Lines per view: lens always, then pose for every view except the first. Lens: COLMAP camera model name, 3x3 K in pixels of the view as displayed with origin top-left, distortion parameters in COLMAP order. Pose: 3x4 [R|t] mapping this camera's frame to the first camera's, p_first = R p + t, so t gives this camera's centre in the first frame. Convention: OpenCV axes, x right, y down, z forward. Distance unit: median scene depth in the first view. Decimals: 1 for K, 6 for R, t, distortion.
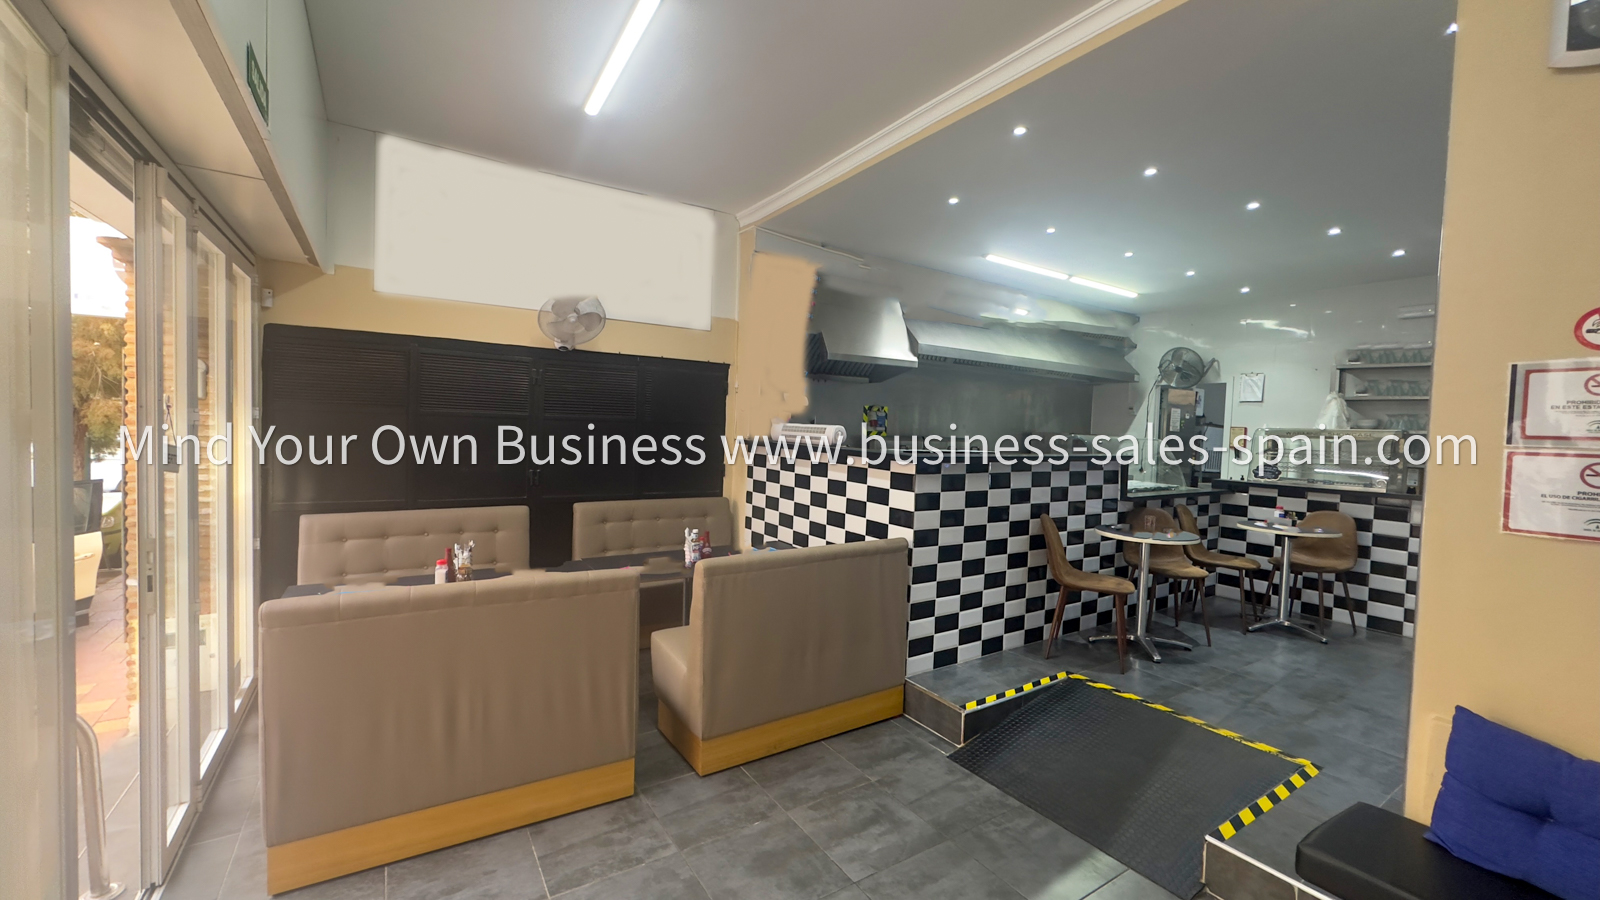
lens RADIAL K [[634.8, 0, 798.0], [0, 634.8, 455.9], [0, 0, 1]] dist [-0.002473, -0.000848]
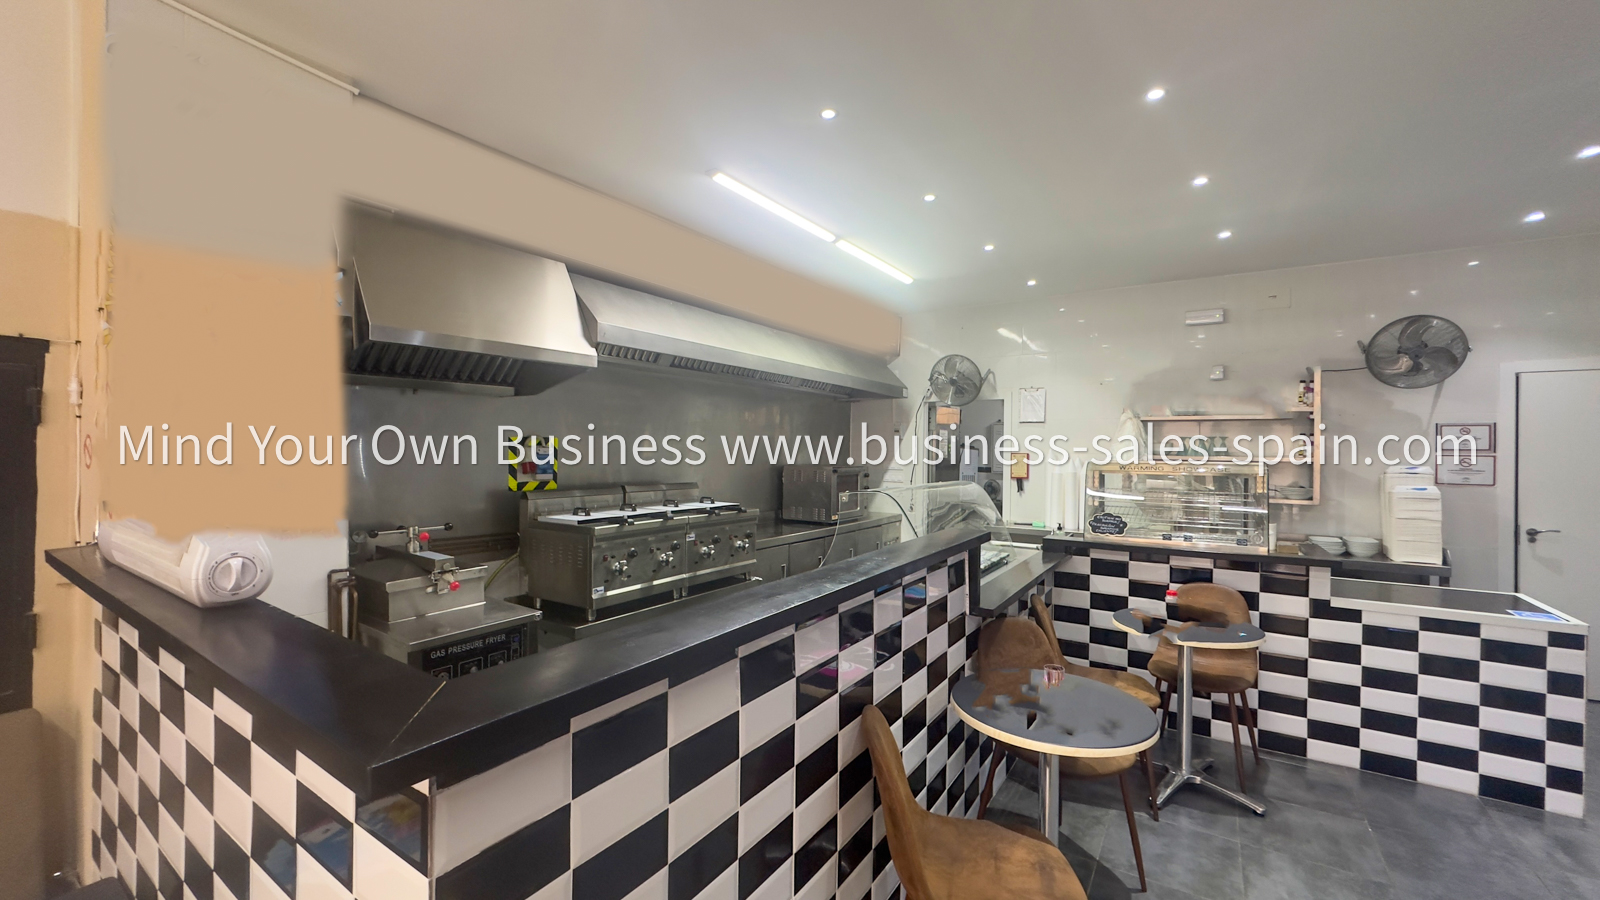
lens RADIAL K [[634.8, 0, 796.5], [0, 634.8, 450.5], [0, 0, 1]] dist [-0.002473, -0.000848]
pose [[0.919322, -0.025758, 0.392662, 0.147246], [0.038725, 0.998934, -0.025138, -0.054648], [-0.391595, 0.038316, 0.919339, 0.496863]]
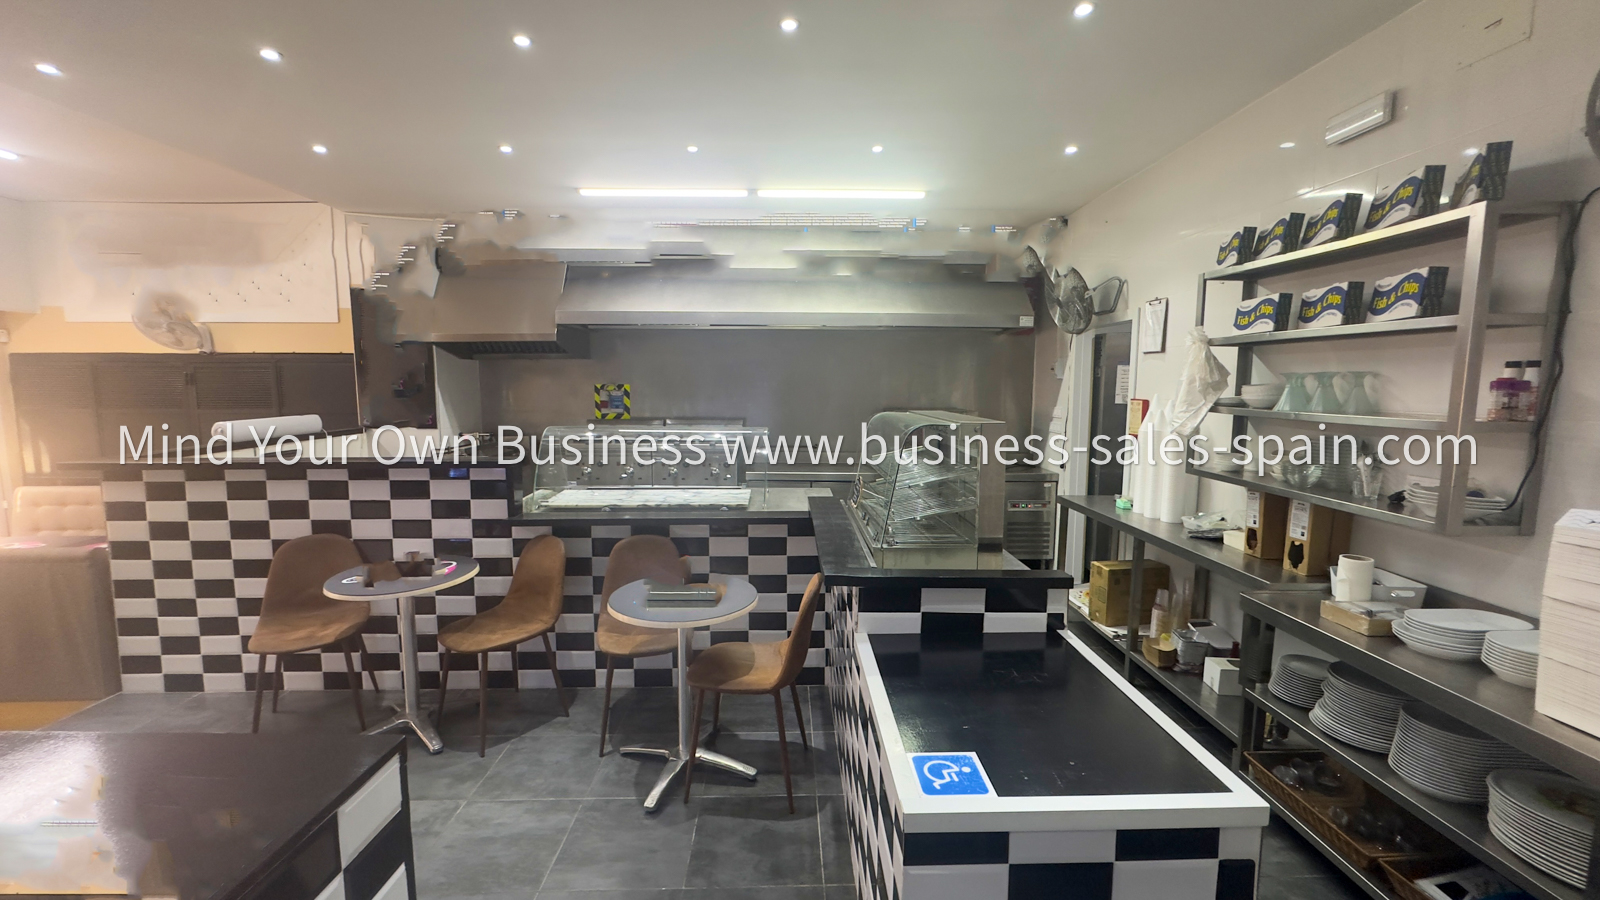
lens RADIAL K [[634.8, 0, 807.0], [0, 634.8, 454.5], [0, 0, 1]] dist [-0.002473, -0.000848]
pose [[0.845592, 0.028896, -0.533047, 1.038260], [0.002362, 0.998322, 0.057865, -0.040780], [0.533825, -0.050189, 0.844104, 0.520280]]
